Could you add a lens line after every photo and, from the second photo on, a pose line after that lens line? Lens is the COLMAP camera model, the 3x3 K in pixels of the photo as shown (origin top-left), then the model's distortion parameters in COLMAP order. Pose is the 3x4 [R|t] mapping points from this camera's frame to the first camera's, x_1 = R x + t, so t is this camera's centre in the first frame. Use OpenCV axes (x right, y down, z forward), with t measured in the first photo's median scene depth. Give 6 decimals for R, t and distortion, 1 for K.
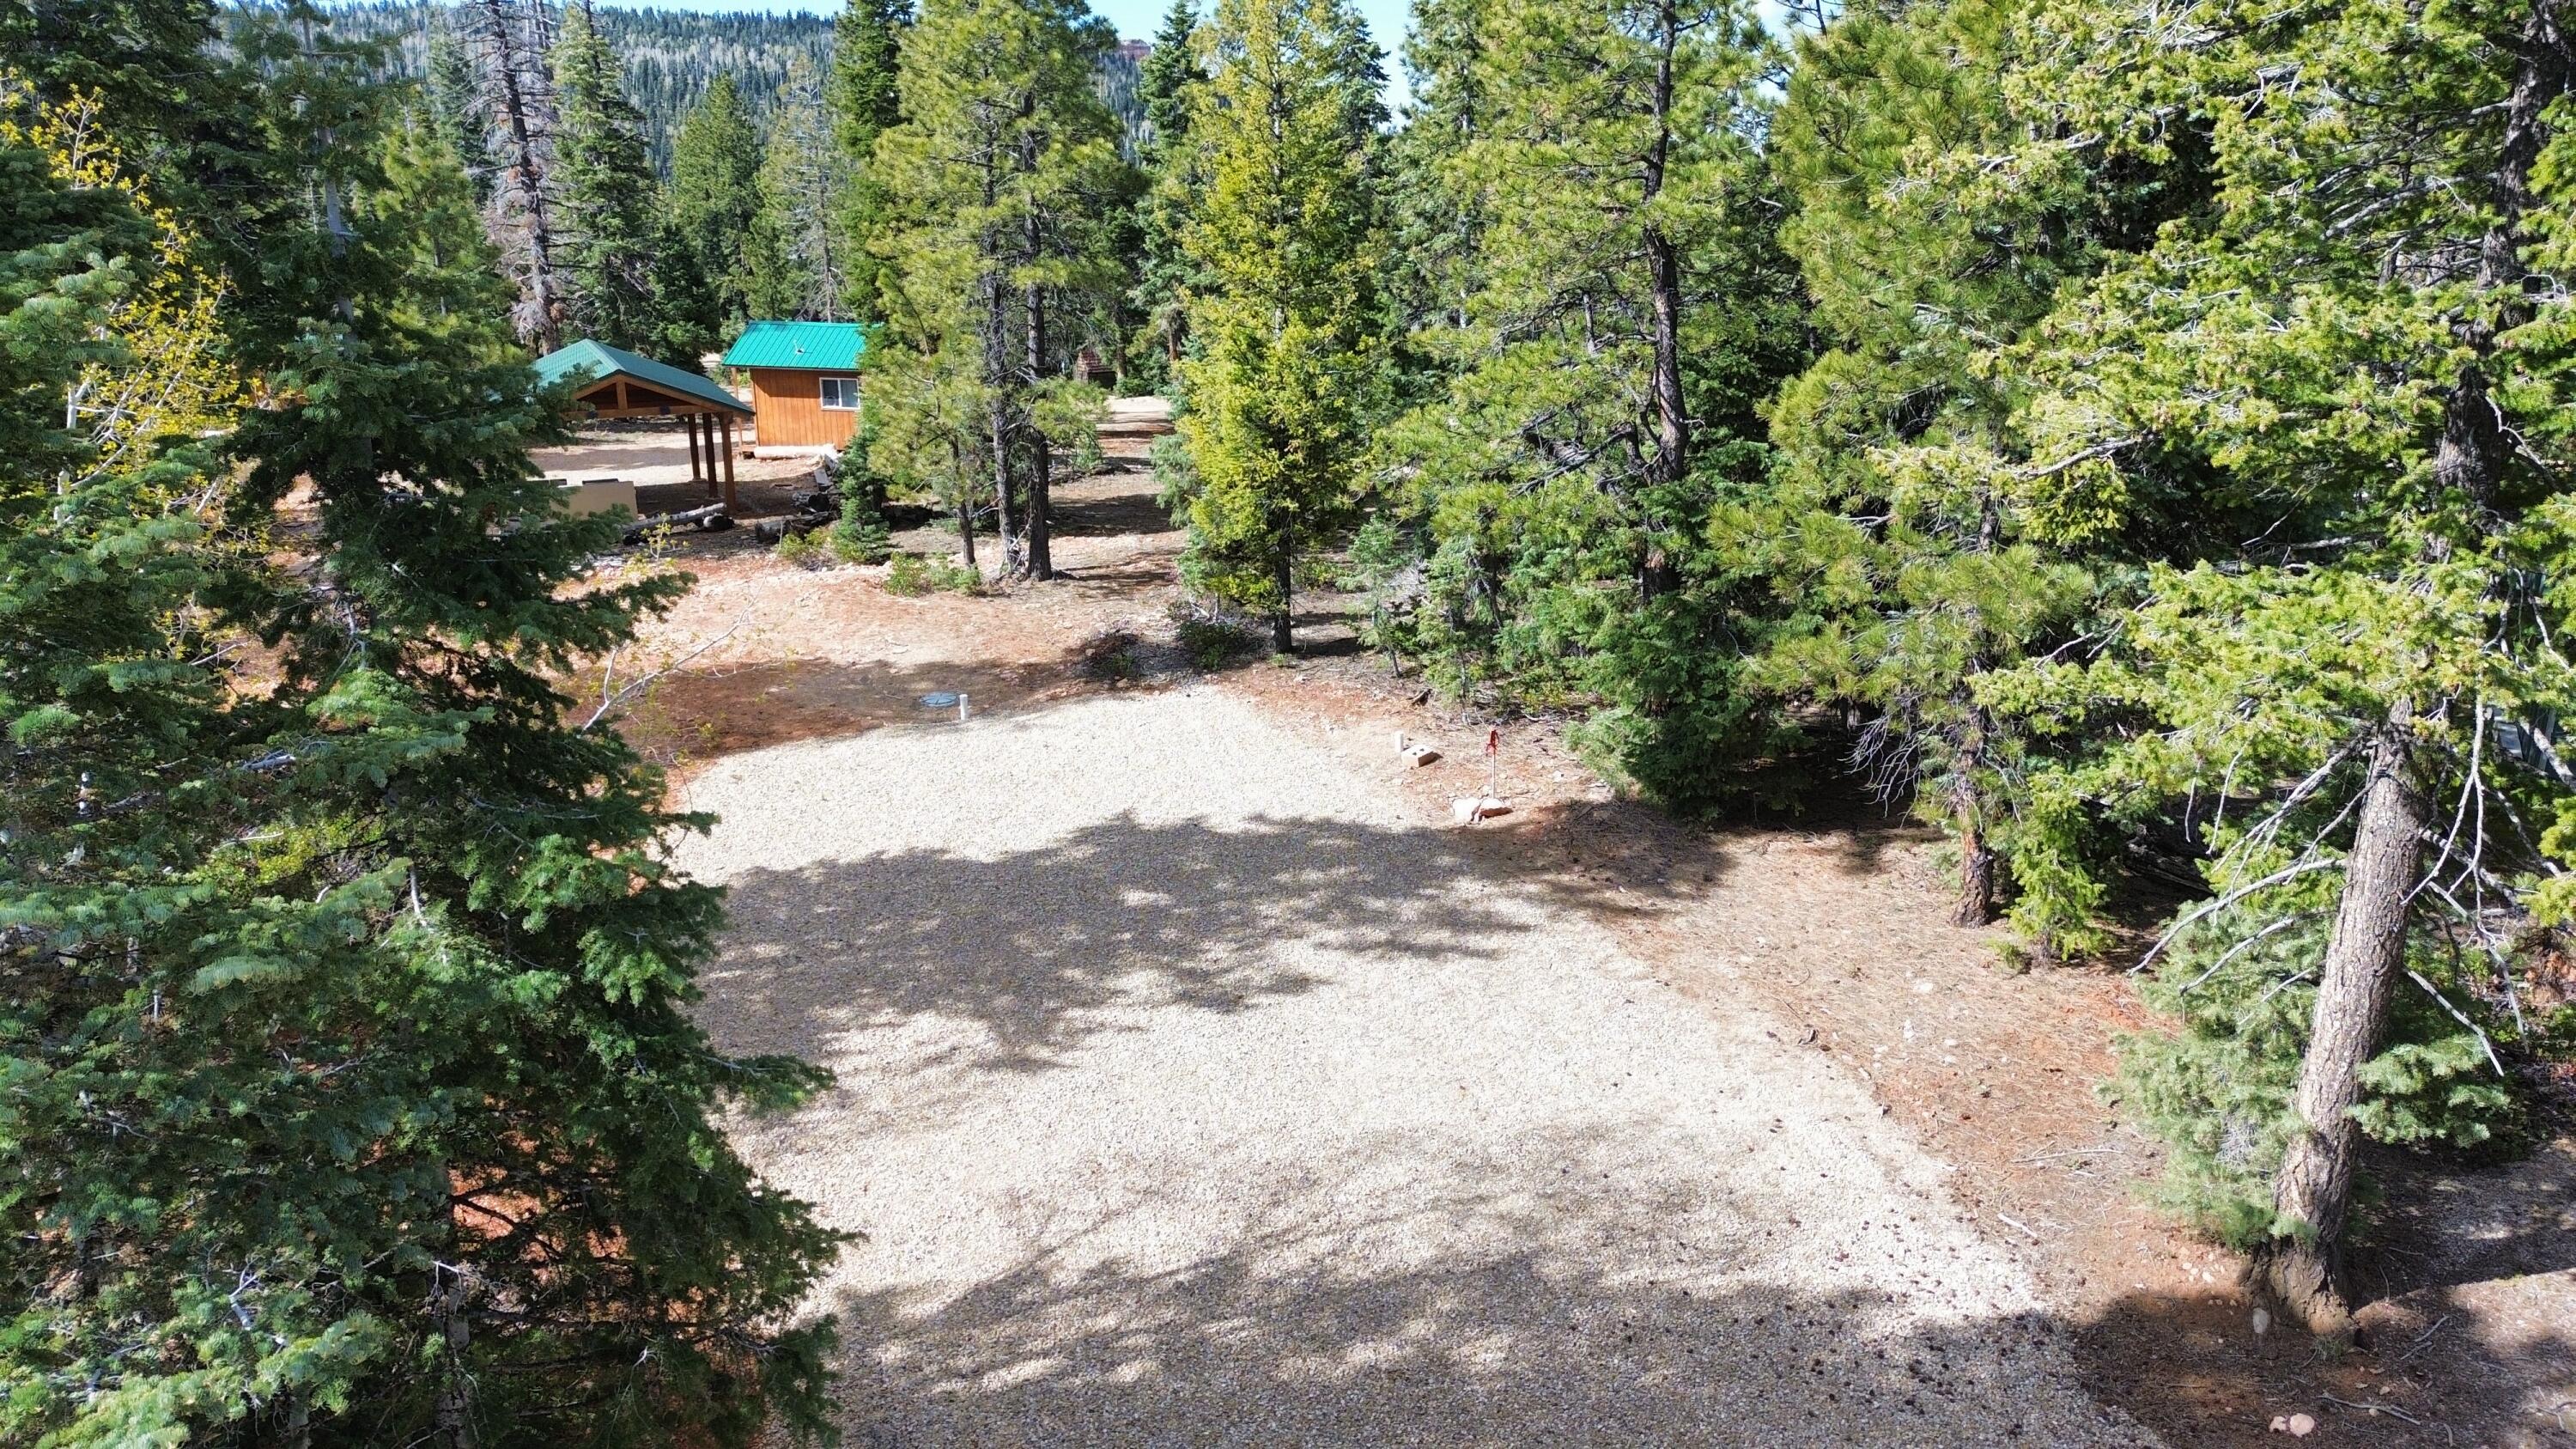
lens RADIAL K [[1838.4, 0, 1275.0], [0, 1838.4, 725.9], [0, 0, 1]] dist [0.004228, 0.007339]
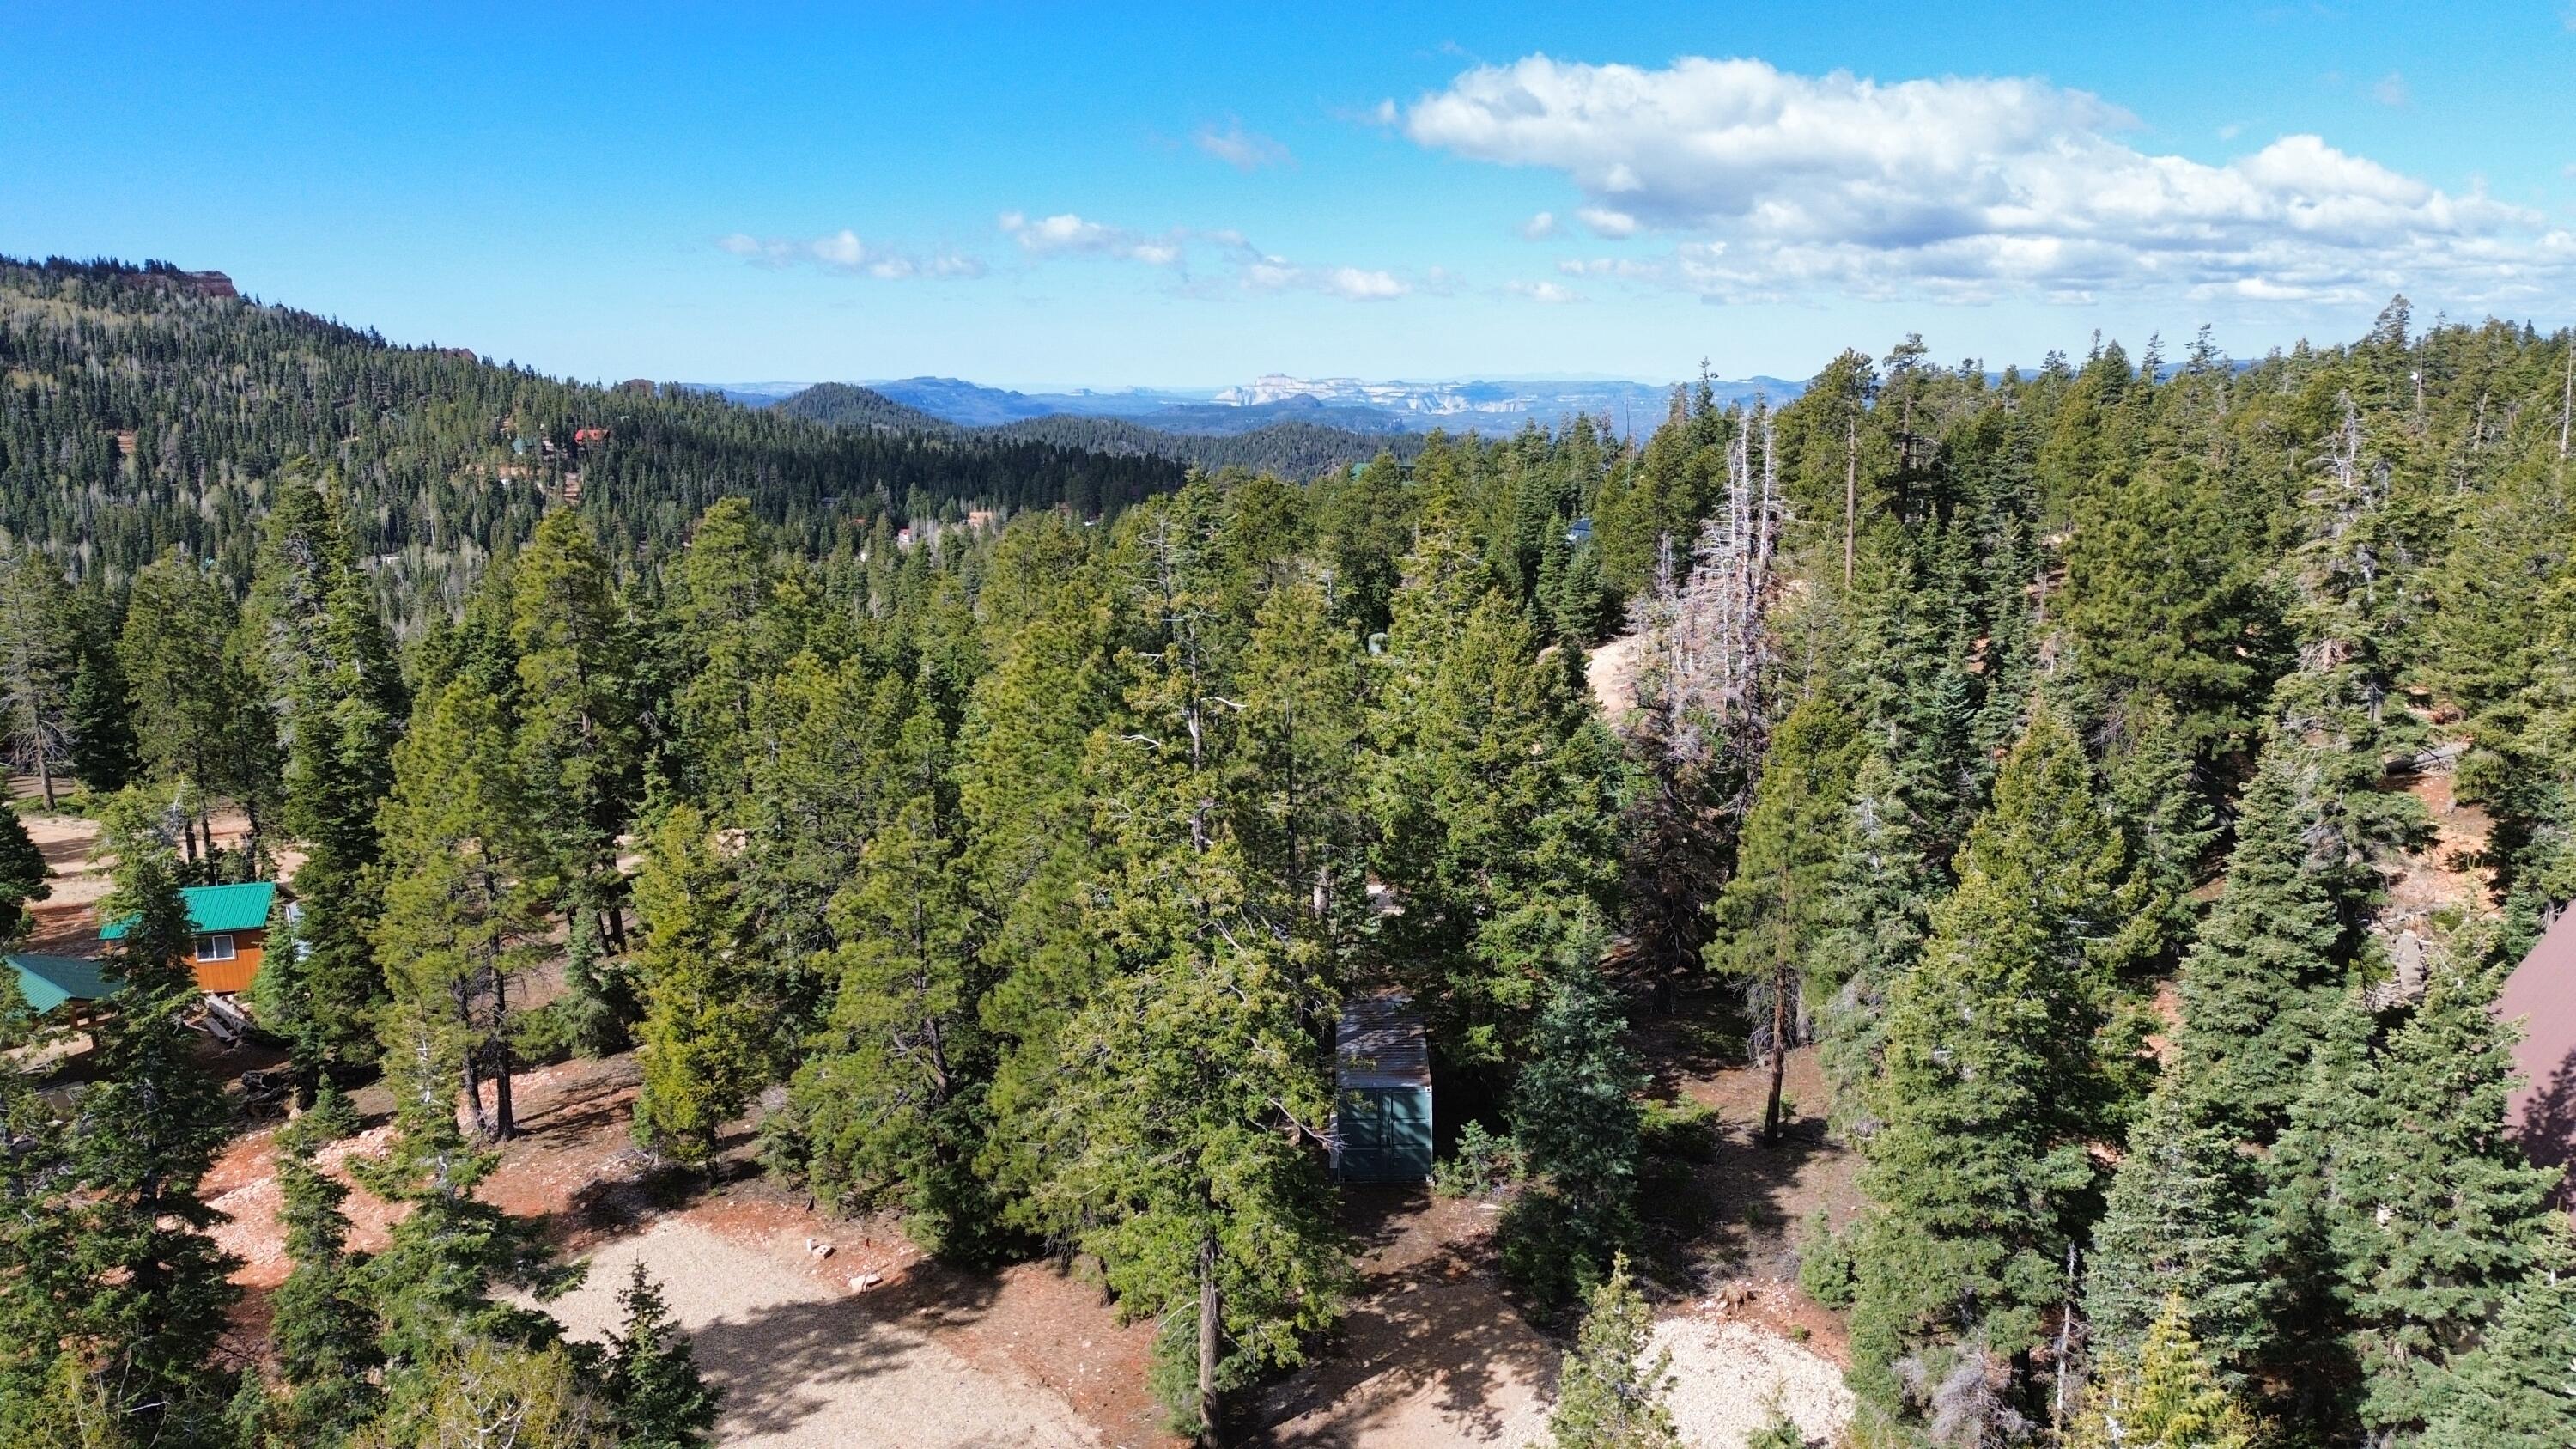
lens RADIAL K [[1770.0, 0, 1290.5], [0, 1770.0, 748.1], [0, 0, 1]] dist [0.062718, -0.049973]
pose [[0.901129, -0.098997, 0.422097, -0.516369], [0.144090, 0.986625, -0.076217, -0.670175], [-0.408906, 0.129501, 0.903341, -2.124327]]
